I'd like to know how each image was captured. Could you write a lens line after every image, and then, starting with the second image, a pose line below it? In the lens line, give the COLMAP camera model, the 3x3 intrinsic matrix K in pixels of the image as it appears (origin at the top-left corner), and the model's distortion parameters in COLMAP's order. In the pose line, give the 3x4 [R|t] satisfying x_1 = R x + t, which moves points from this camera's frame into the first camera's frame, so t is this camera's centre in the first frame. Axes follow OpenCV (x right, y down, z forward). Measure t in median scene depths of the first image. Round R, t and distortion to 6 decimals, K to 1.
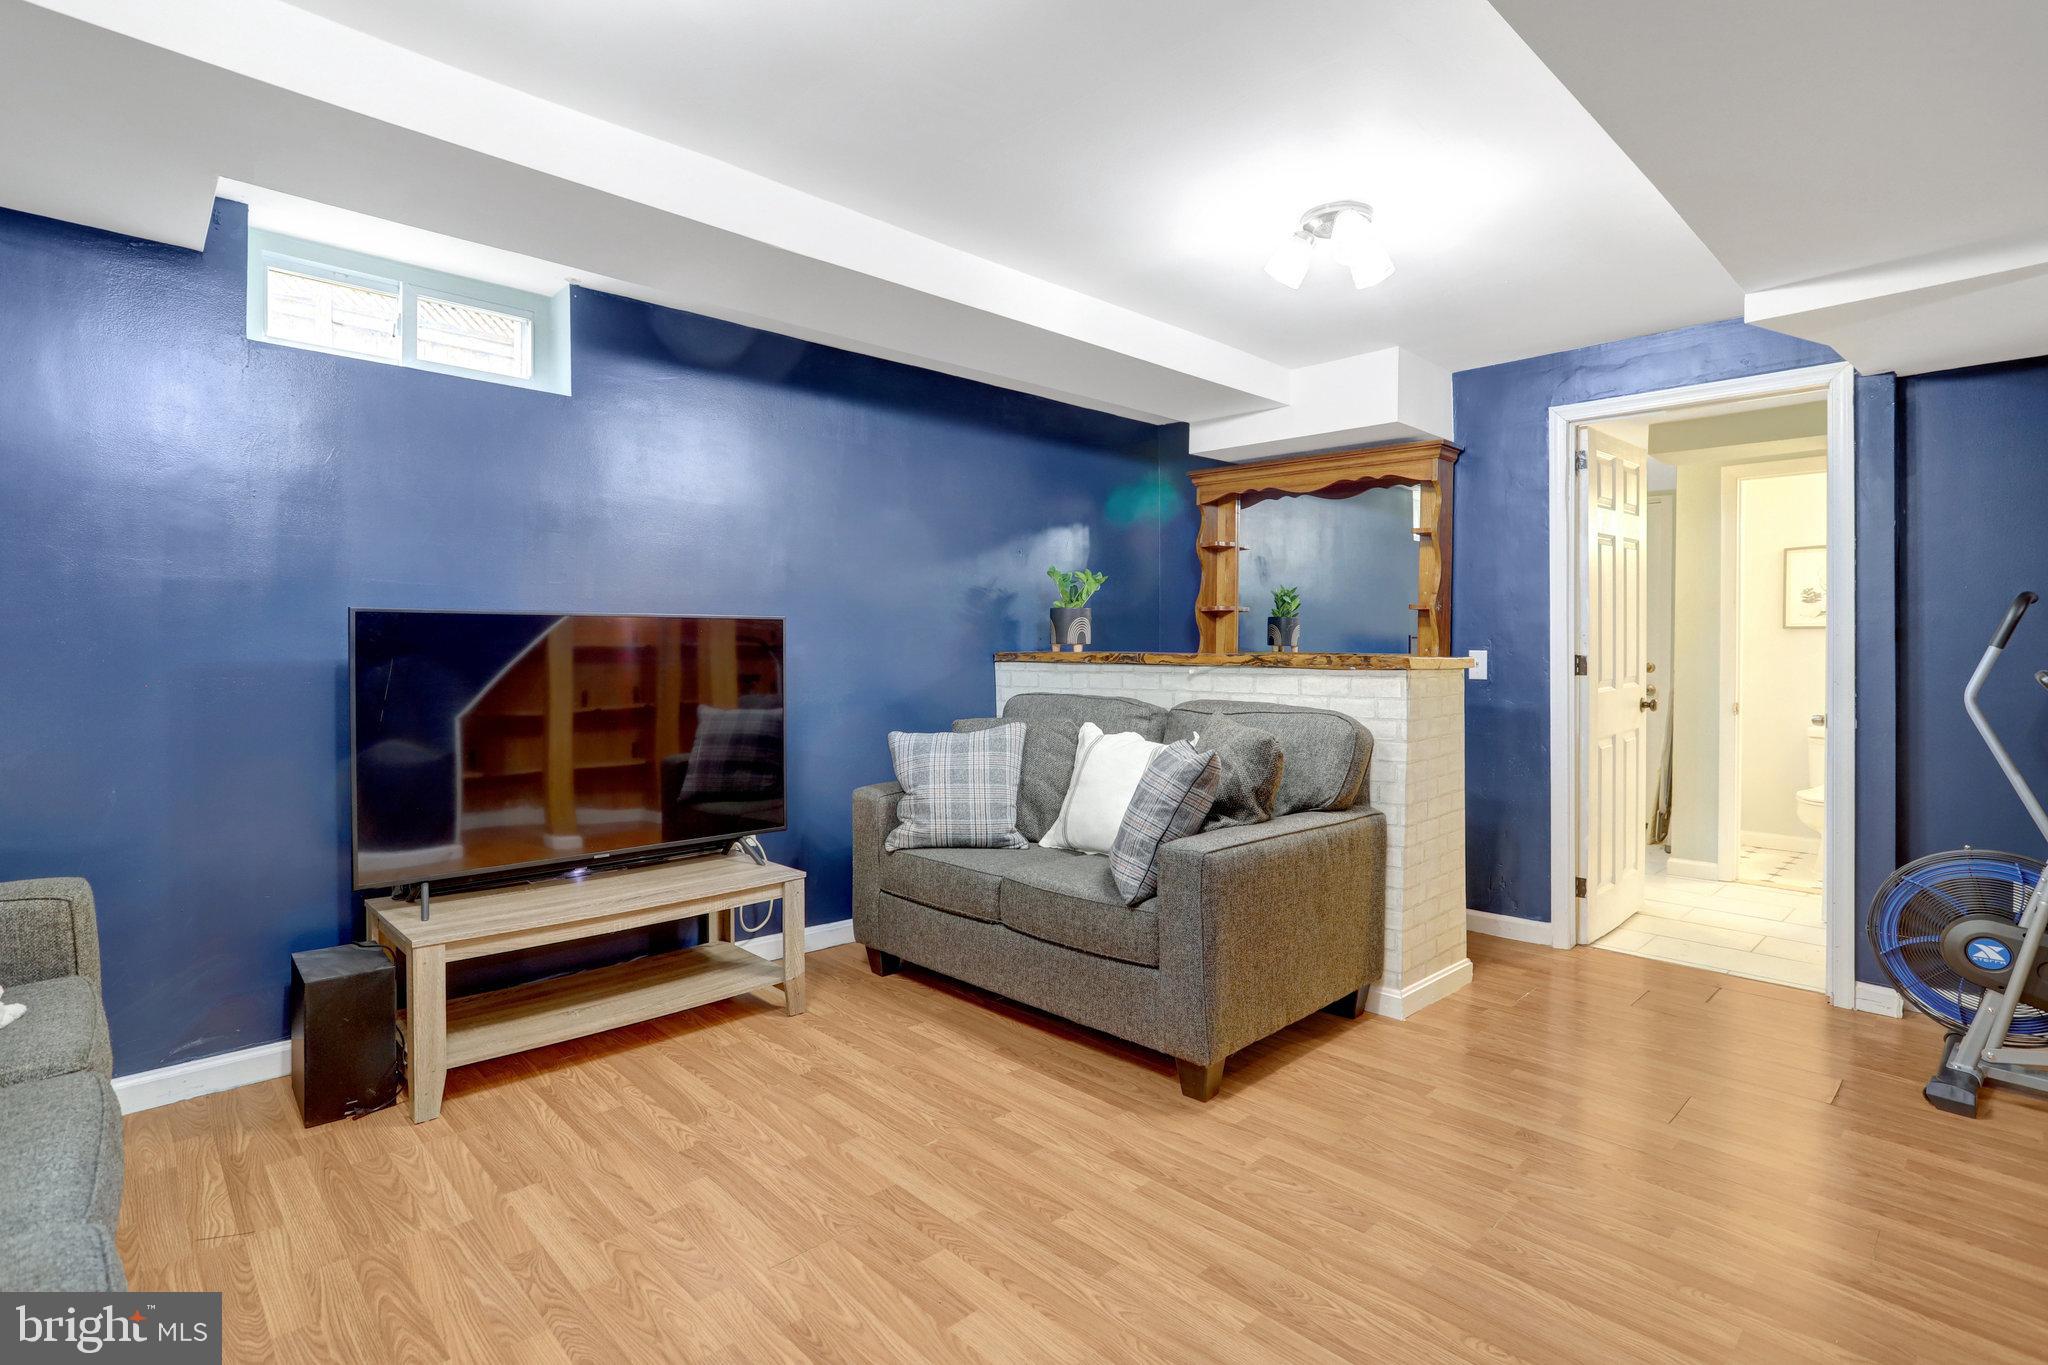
lens RADIAL K [[1011.5, 0, 996.6], [0, 1011.5, 657.1], [0, 0, 1]] dist [-0.003733, 0.000133]
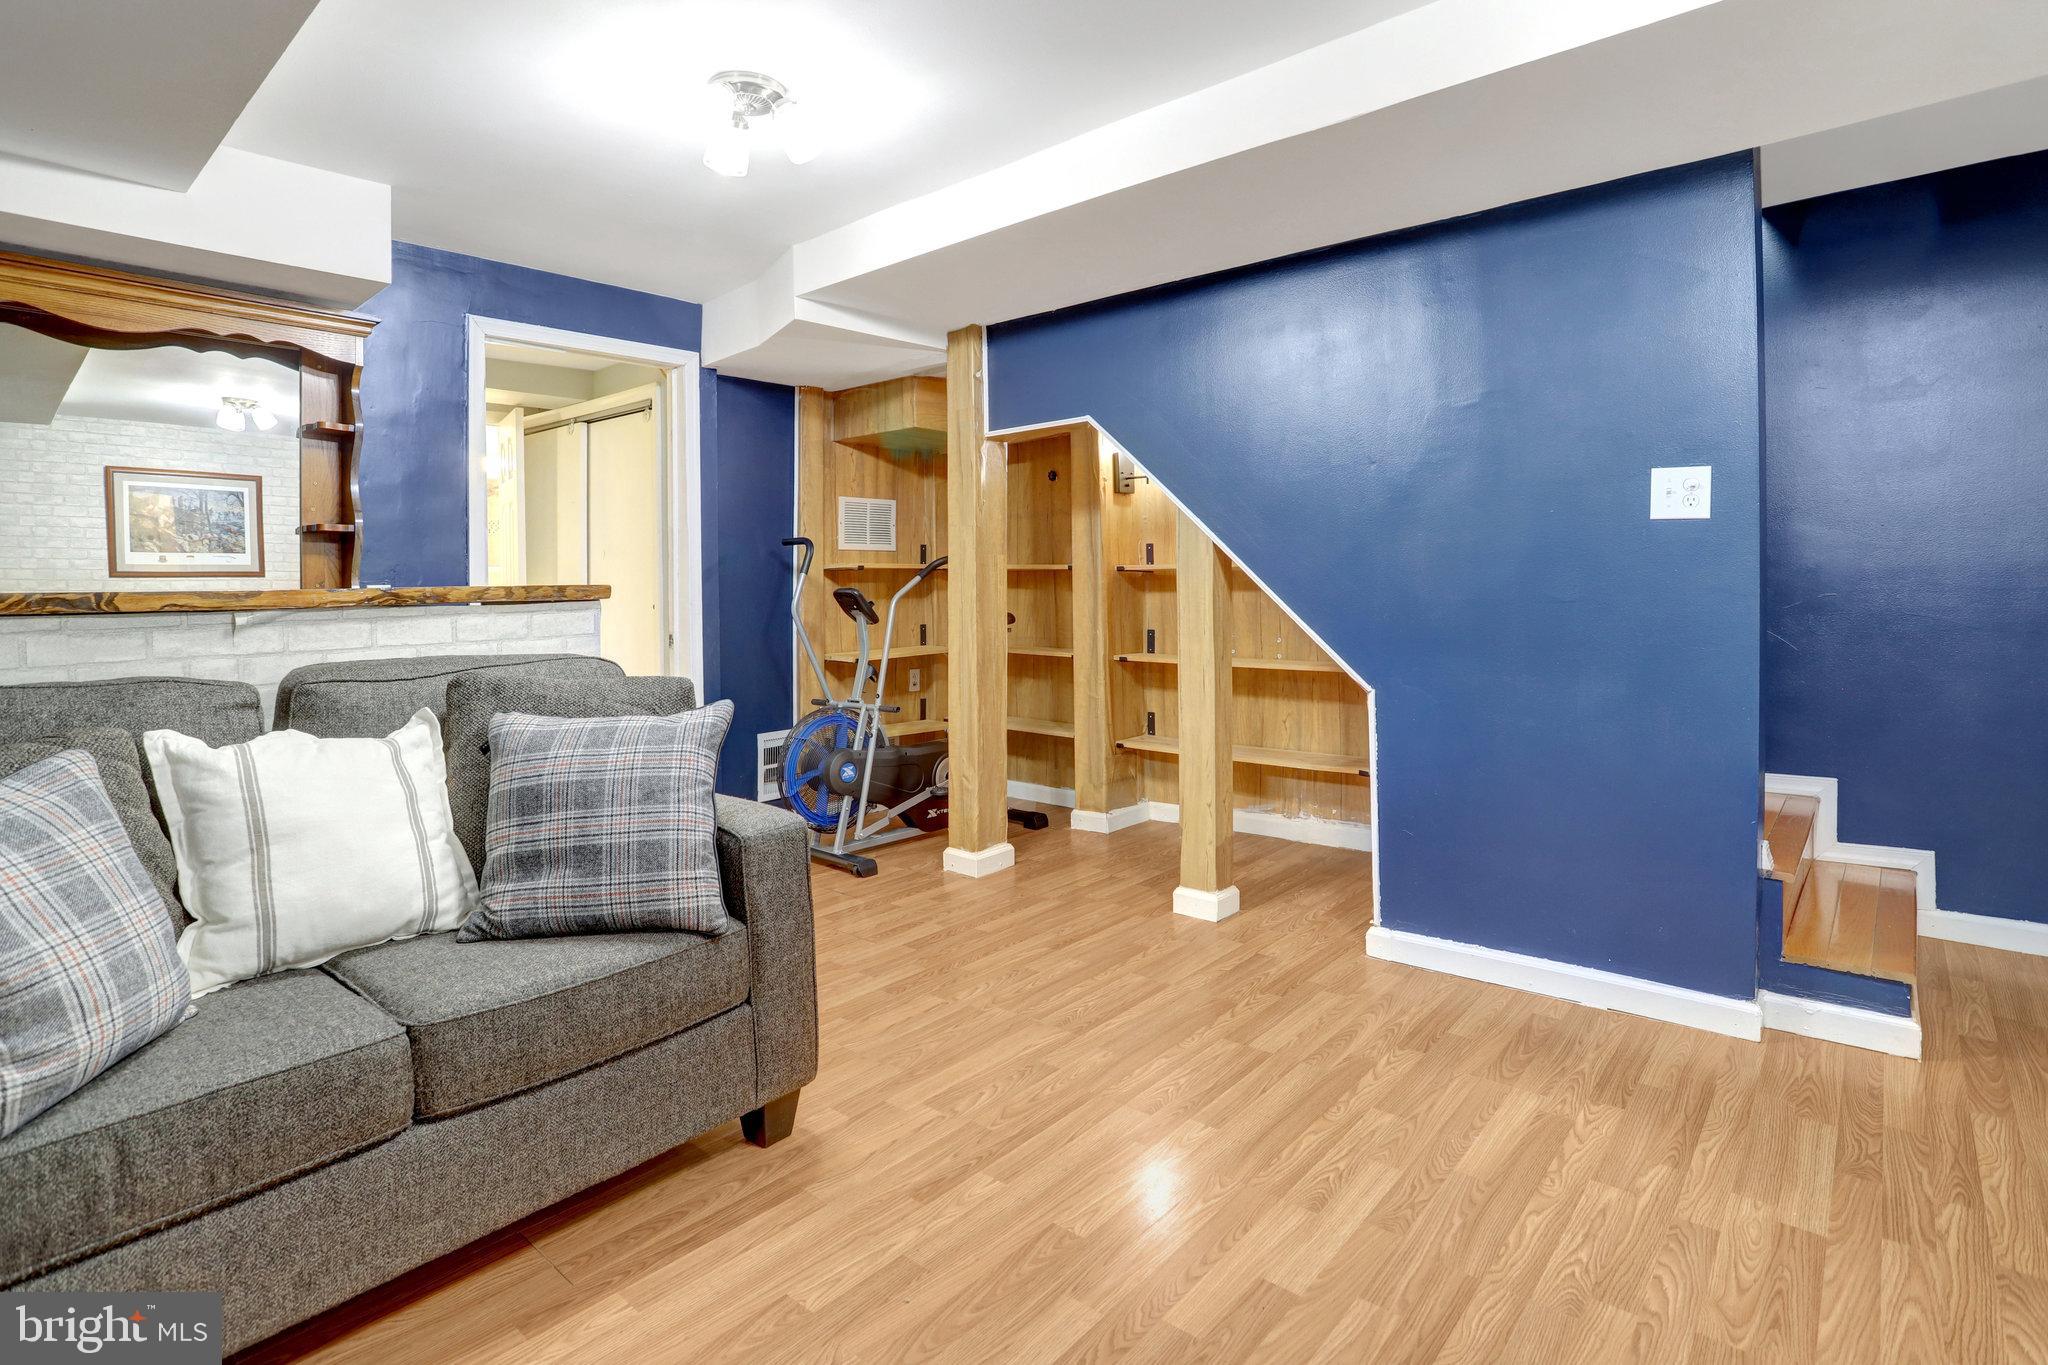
lens RADIAL K [[1050.1, 0, 1027.4], [0, 1050.1, 611.7], [0, 0, 1]] dist [-0.042432, 0.001237]
pose [[-0.119590, -0.027310, 0.992448, -0.613094], [0.030183, 0.999060, 0.031129, 0.006674], [-0.992364, 0.033677, -0.118653, 0.886331]]
